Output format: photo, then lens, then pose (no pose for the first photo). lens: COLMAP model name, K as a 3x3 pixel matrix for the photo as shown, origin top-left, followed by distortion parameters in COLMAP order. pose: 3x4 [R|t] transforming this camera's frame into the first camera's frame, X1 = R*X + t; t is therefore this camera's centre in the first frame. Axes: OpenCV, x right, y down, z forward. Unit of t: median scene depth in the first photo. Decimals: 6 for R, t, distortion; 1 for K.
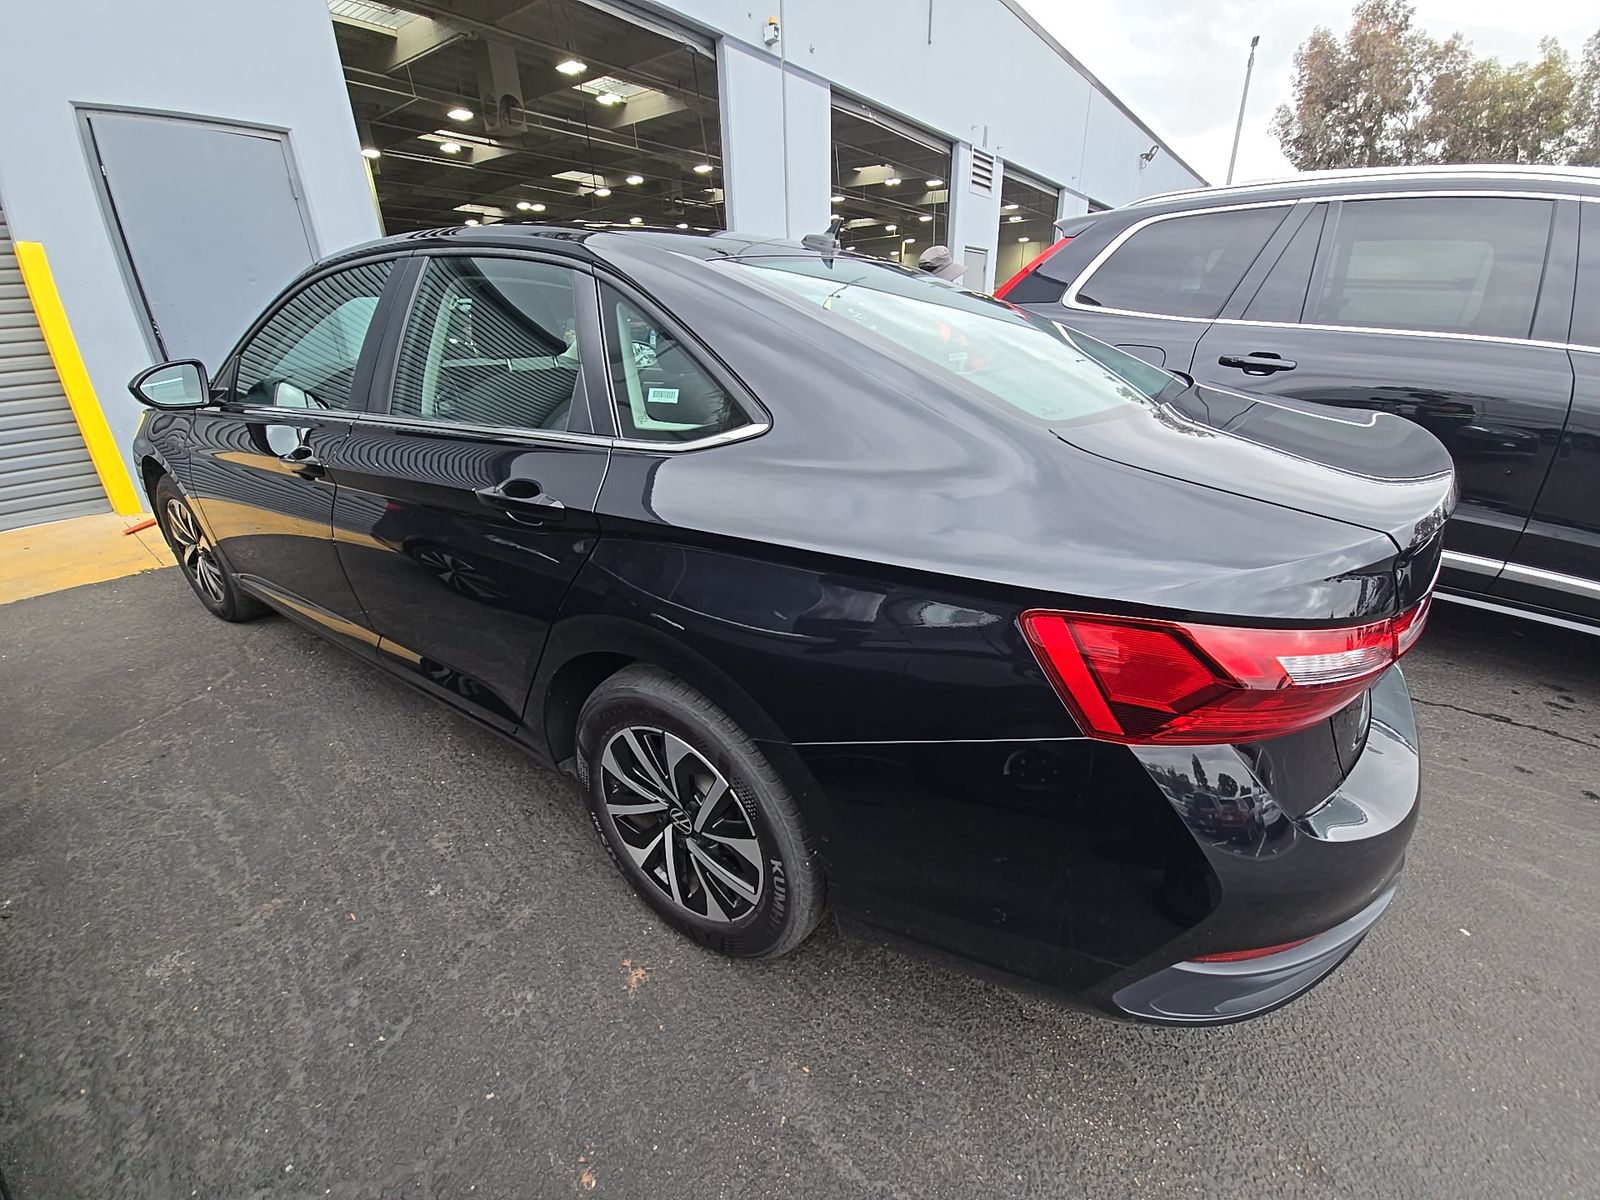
lens RADIAL K [[641.3, 0, 802.9], [0, 641.3, 591.3], [0, 0, 1]] dist [0.005673, -0.006819]
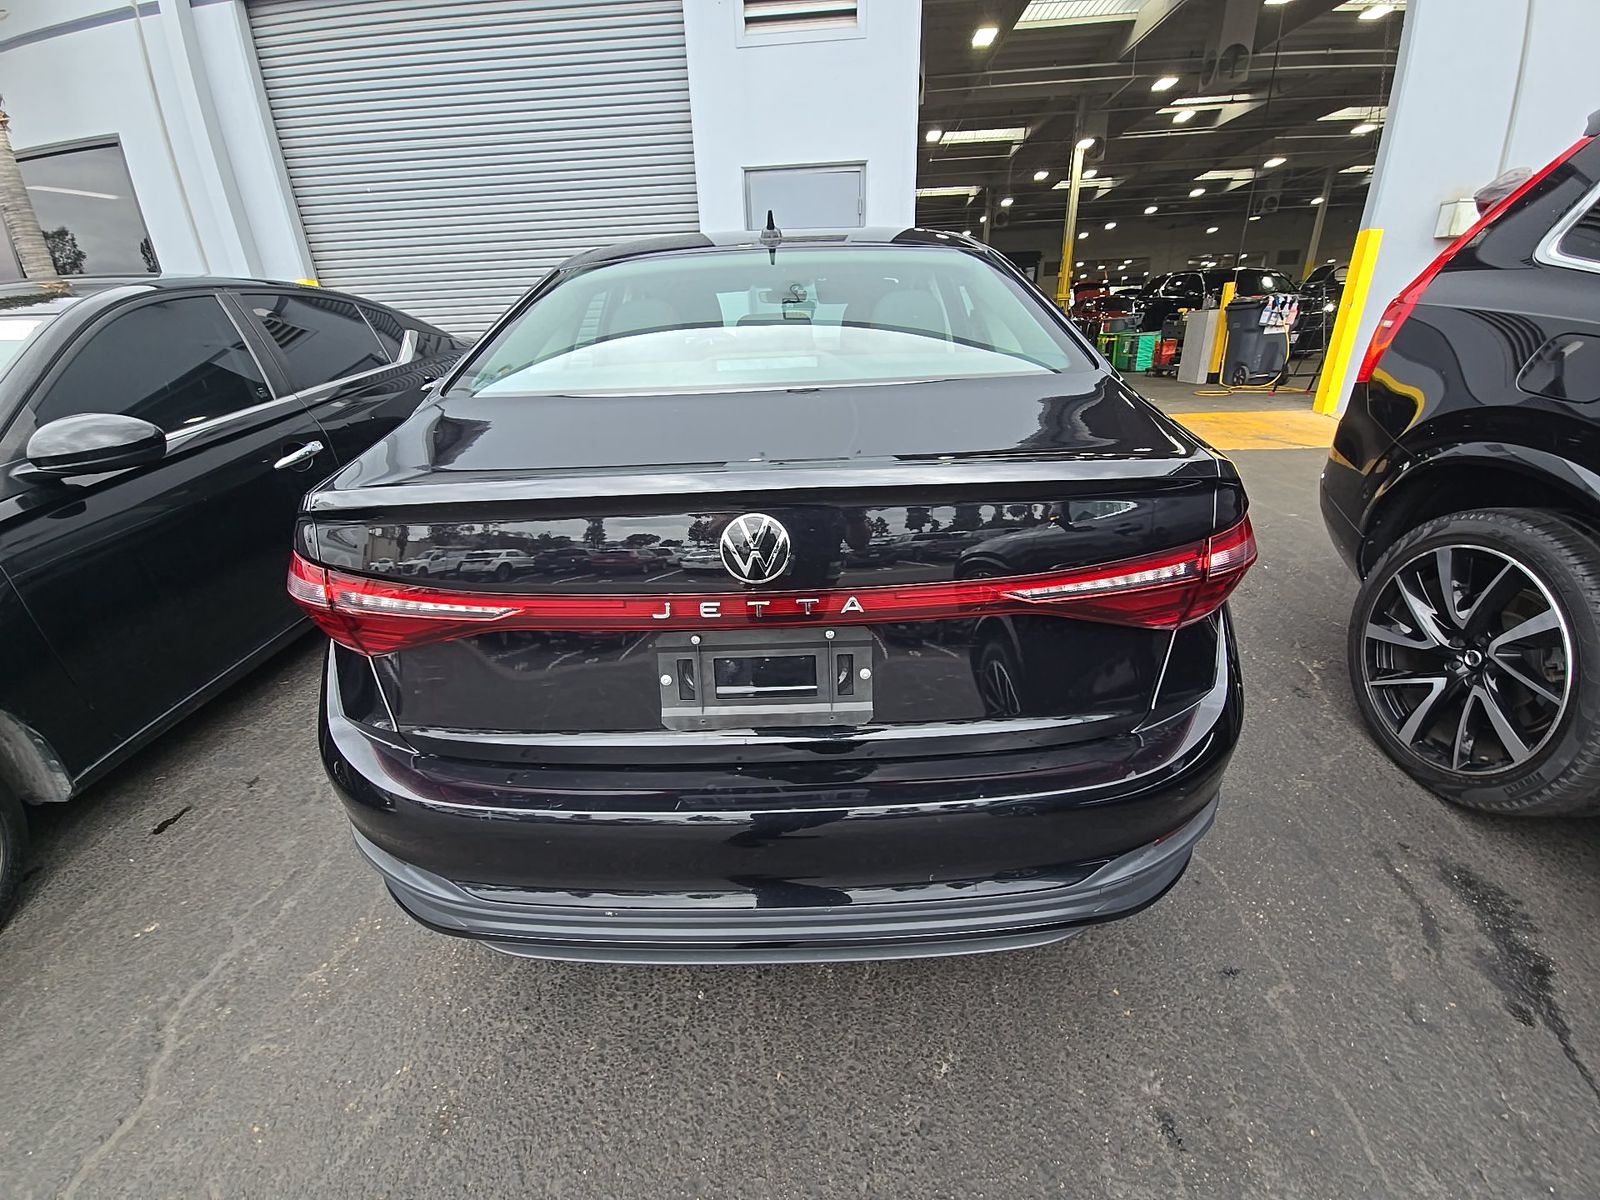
lens RADIAL K [[641.3, 0, 796.5], [0, 641.3, 597.7], [0, 0, 1]] dist [0.005673, -0.006819]
pose [[0.566733, 0.308558, -0.763941, 0.670329], [-0.280335, 0.944117, 0.173364, -0.094930], [0.774743, 0.115908, 0.621562, 0.283392]]
